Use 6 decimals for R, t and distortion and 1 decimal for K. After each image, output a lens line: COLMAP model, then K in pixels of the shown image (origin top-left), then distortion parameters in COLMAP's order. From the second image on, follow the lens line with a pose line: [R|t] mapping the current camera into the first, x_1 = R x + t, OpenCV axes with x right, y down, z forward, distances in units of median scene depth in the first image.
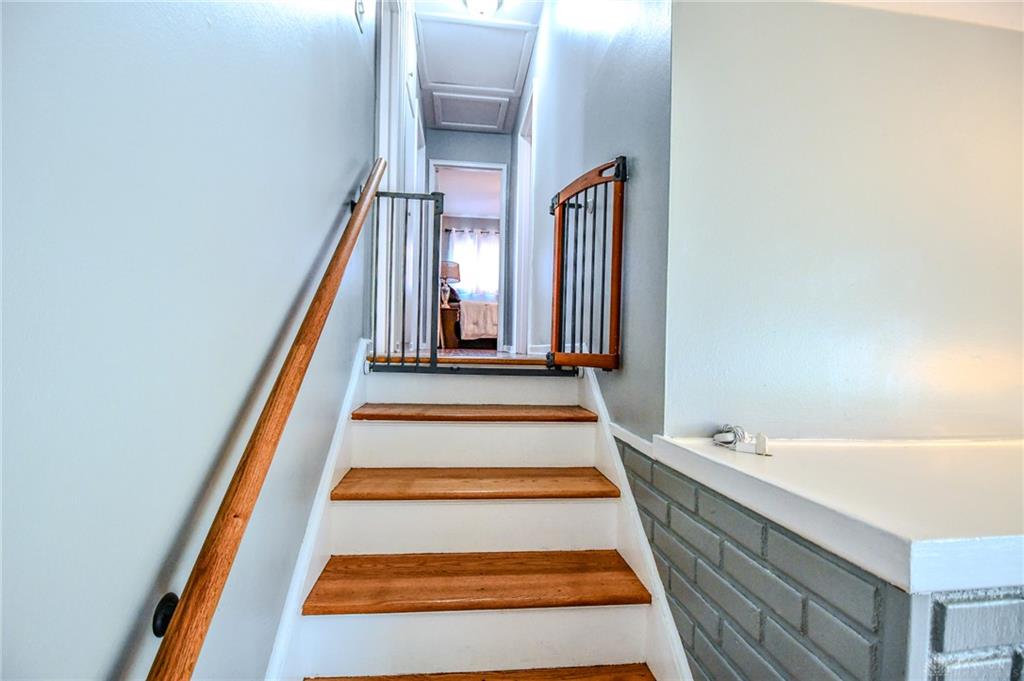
lens RADIAL K [[442.3, 0, 511.4], [0, 442.3, 346.0], [0, 0, 1]] dist [-0.006694, -0.007793]
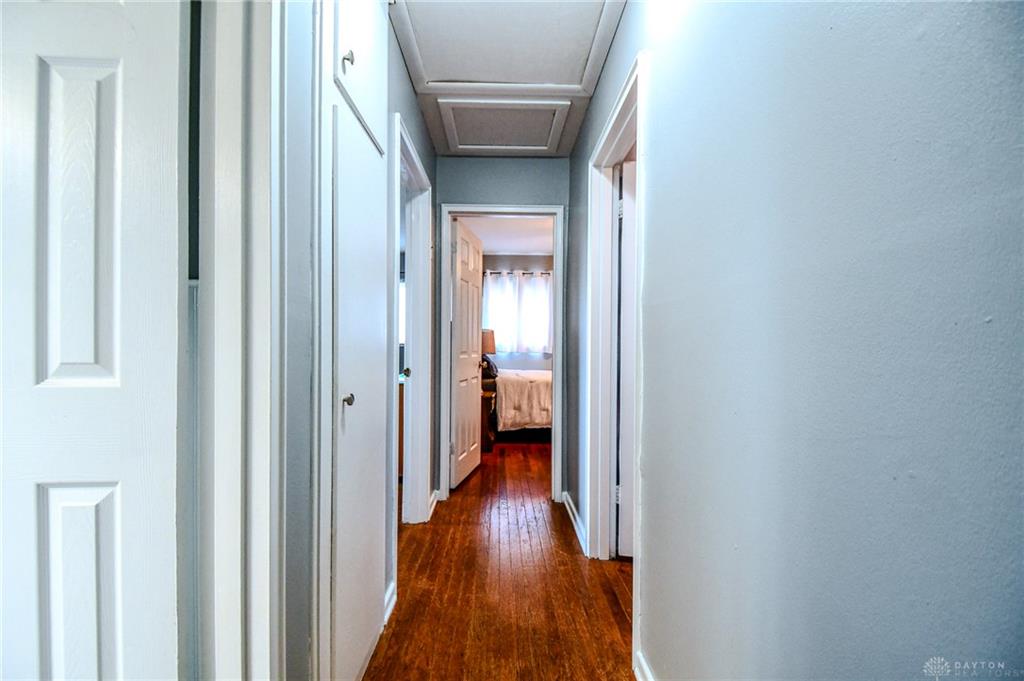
lens RADIAL K [[442.3, 0, 510.1], [0, 442.3, 342.7], [0, 0, 1]] dist [-0.006694, -0.007793]
pose [[0.995095, -0.012519, -0.098124, -0.019498], [0.011289, 0.999851, -0.013080, -0.151366], [0.098274, 0.011908, 0.995088, 0.268156]]
